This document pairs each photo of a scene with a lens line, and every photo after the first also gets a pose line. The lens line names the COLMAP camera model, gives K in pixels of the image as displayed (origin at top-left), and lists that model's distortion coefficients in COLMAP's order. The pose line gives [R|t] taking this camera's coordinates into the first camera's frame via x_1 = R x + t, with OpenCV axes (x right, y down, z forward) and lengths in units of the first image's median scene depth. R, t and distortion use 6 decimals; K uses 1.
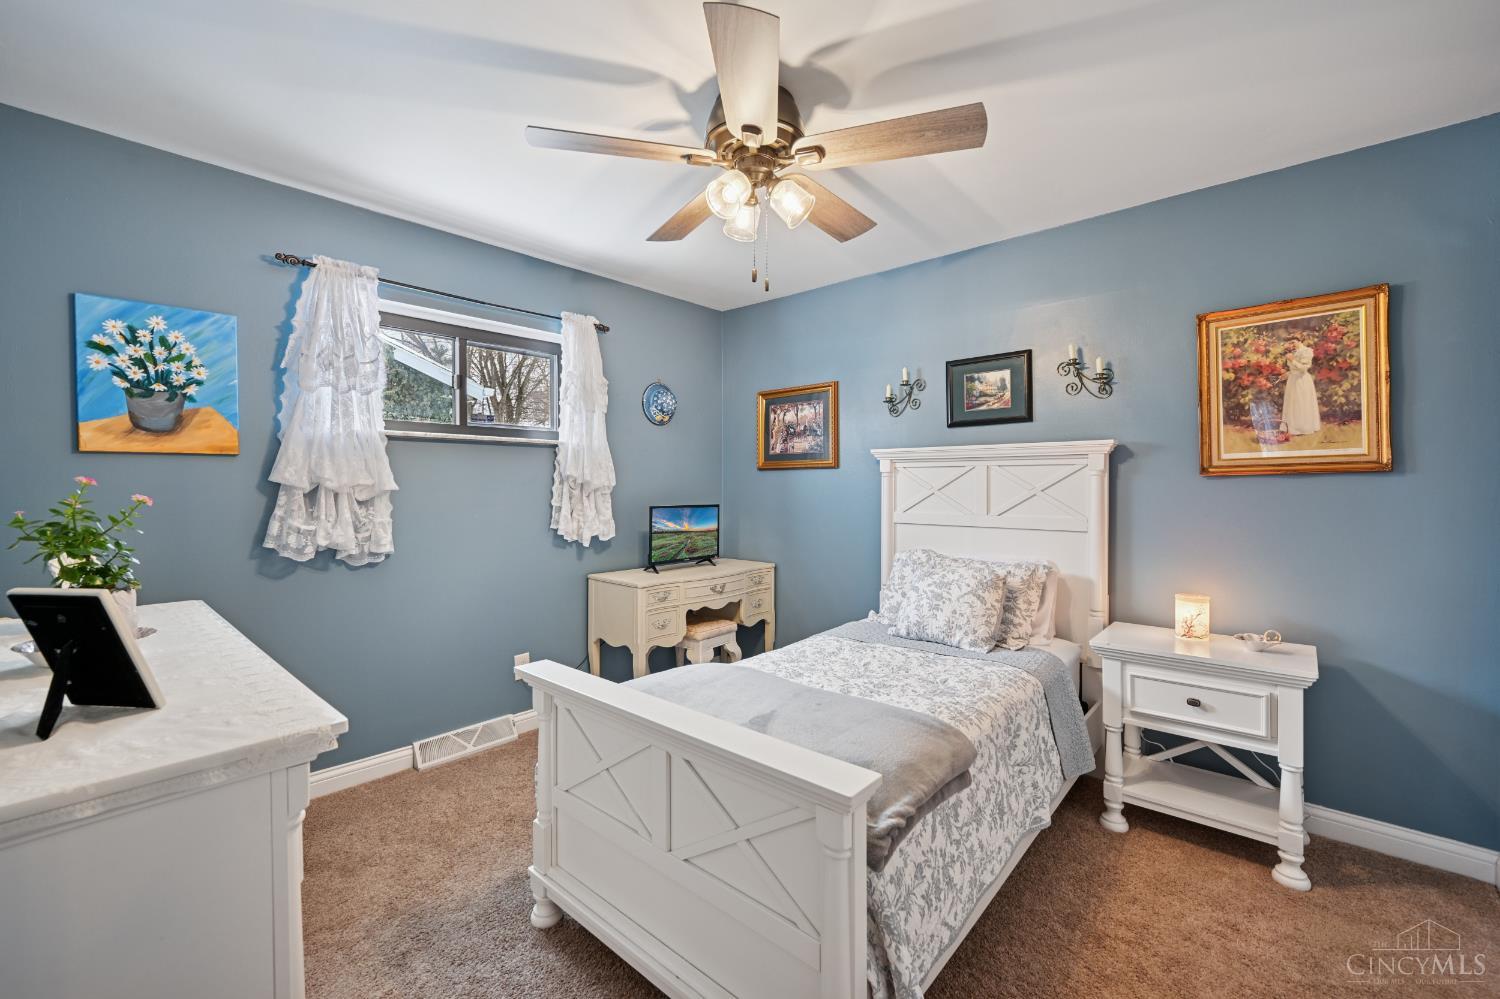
lens RADIAL K [[619.2, 0, 751.2], [0, 619.2, 489.5], [0, 0, 1]] dist [-0.004767, -0.000392]
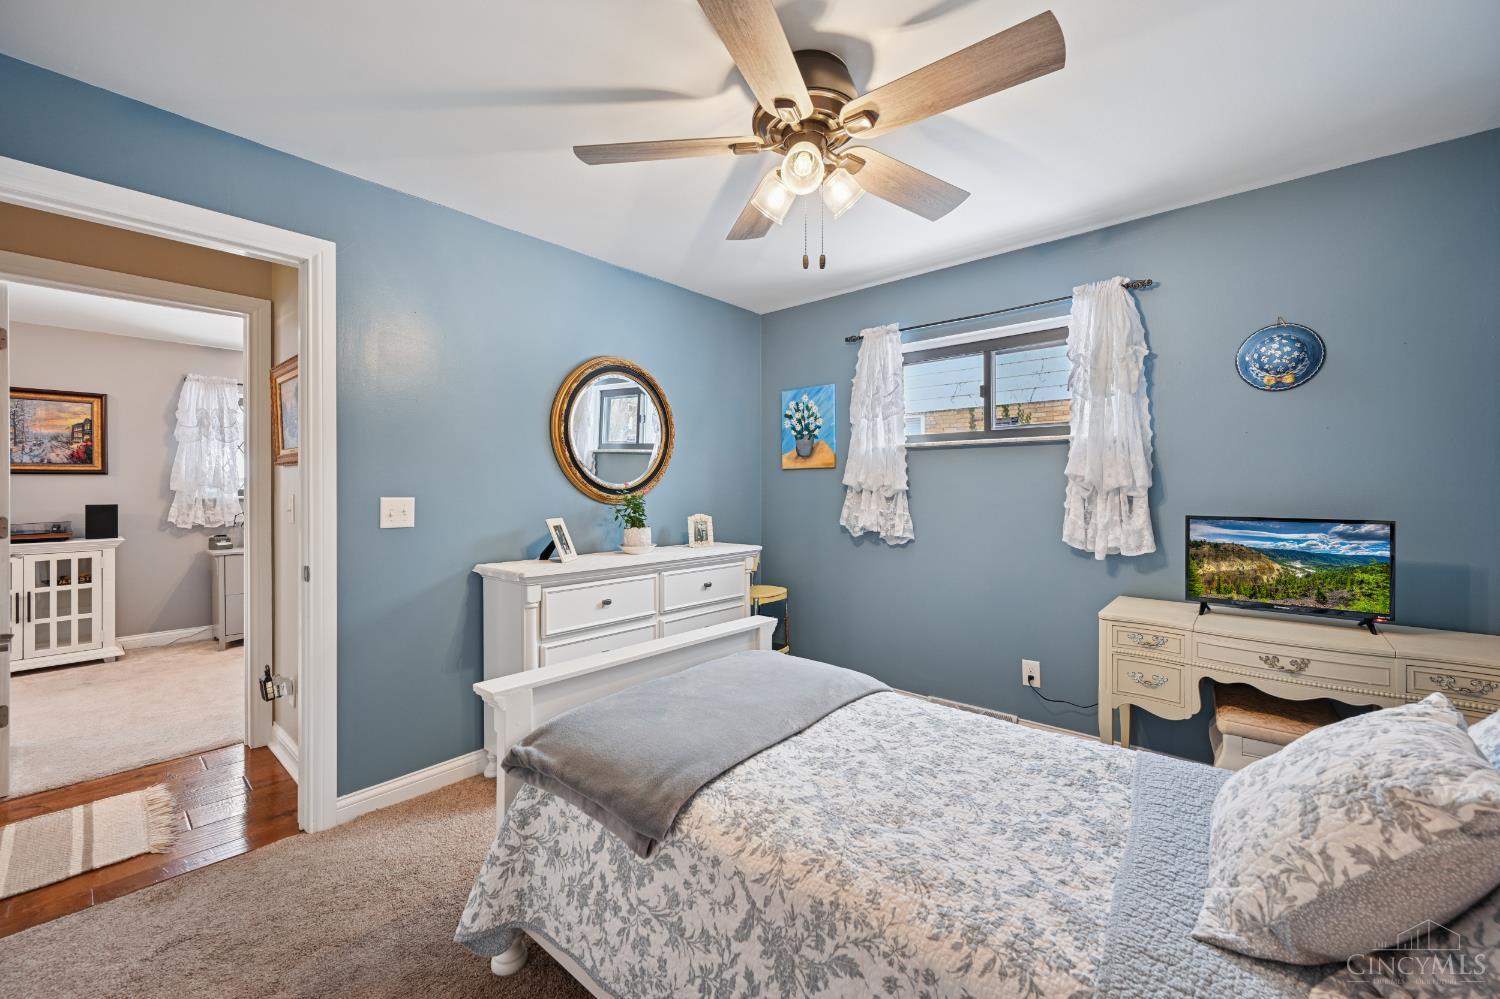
lens RADIAL K [[592.5, 0, 752.1], [0, 592.5, 492.9], [0, 0, 1]] dist [0.001501, 0.000089]
pose [[0.018062, 0.012151, -0.999763, 0.765554], [-0.006125, 0.999909, 0.012042, -0.005928], [0.999818, 0.005906, 0.018134, 0.763147]]
